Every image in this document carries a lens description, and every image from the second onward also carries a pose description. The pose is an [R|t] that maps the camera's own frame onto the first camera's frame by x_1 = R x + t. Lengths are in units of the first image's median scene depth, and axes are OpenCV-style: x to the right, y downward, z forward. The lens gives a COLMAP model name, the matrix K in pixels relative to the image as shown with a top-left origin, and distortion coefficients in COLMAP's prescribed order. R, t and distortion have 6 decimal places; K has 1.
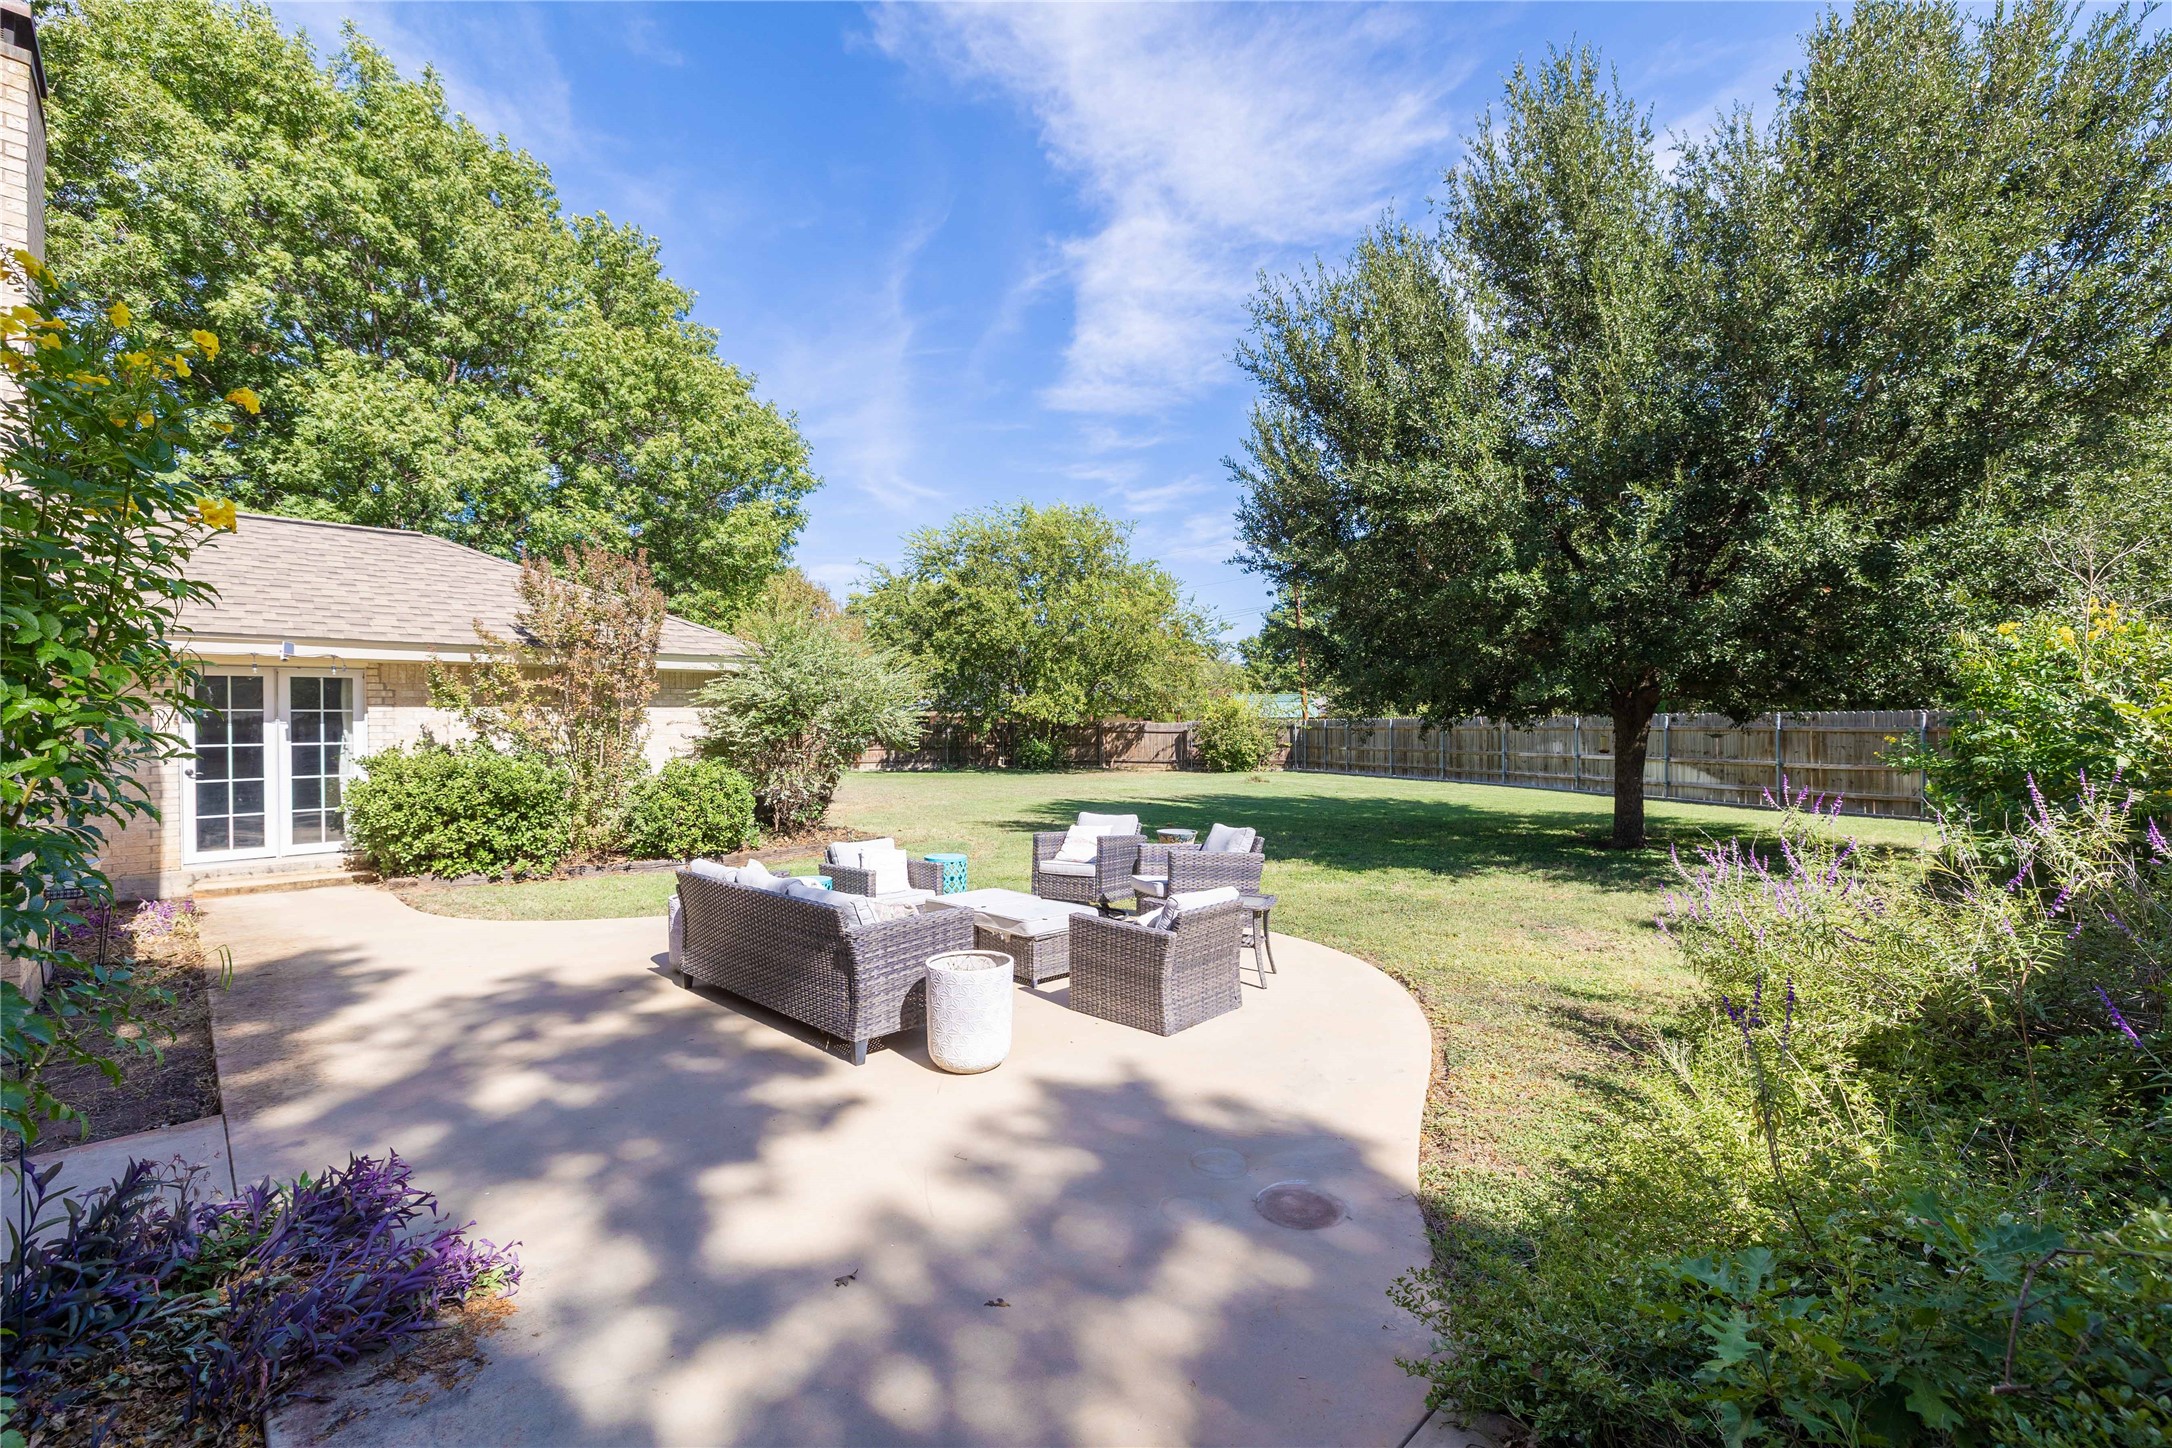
lens RADIAL K [[940.6, 0, 1085.3], [0, 940.6, 730.3], [0, 0, 1]] dist [0.002291, 0.000049]
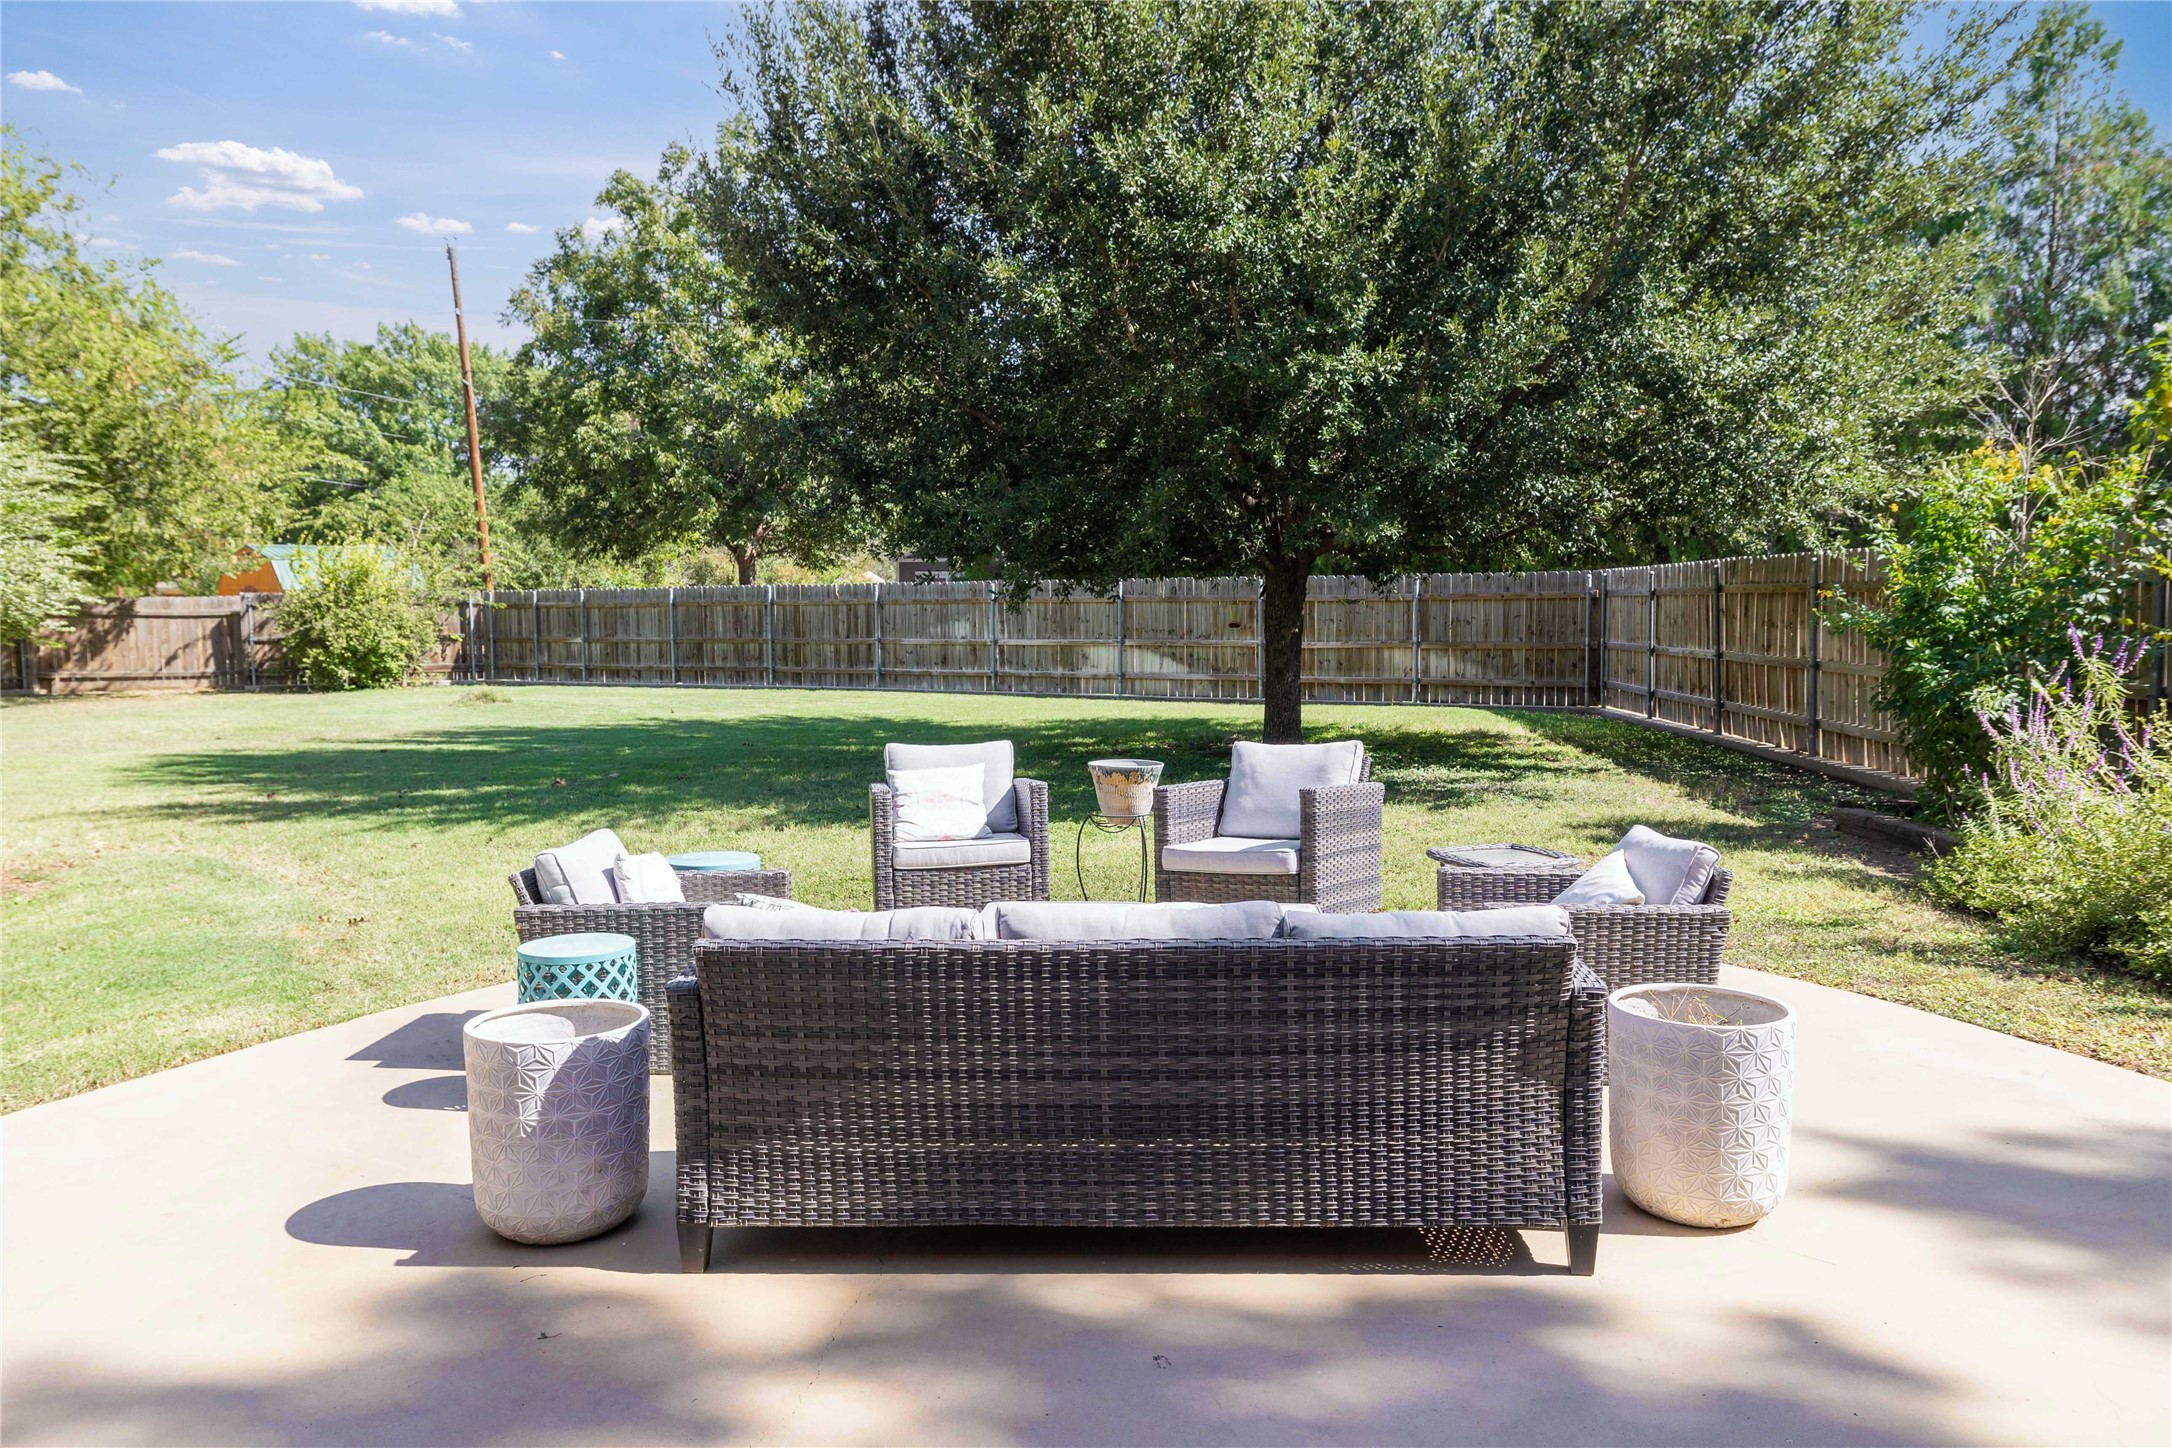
lens RADIAL K [[1541.0, 0, 1085.3], [0, 1541.0, 727.6], [0, 0, 1]] dist [0.004112, 0.000860]
pose [[0.739781, -0.058385, 0.670310, -0.169029], [0.009238, 0.997016, 0.076645, 0.004212], [-0.672784, -0.050508, 0.738113, 0.111287]]
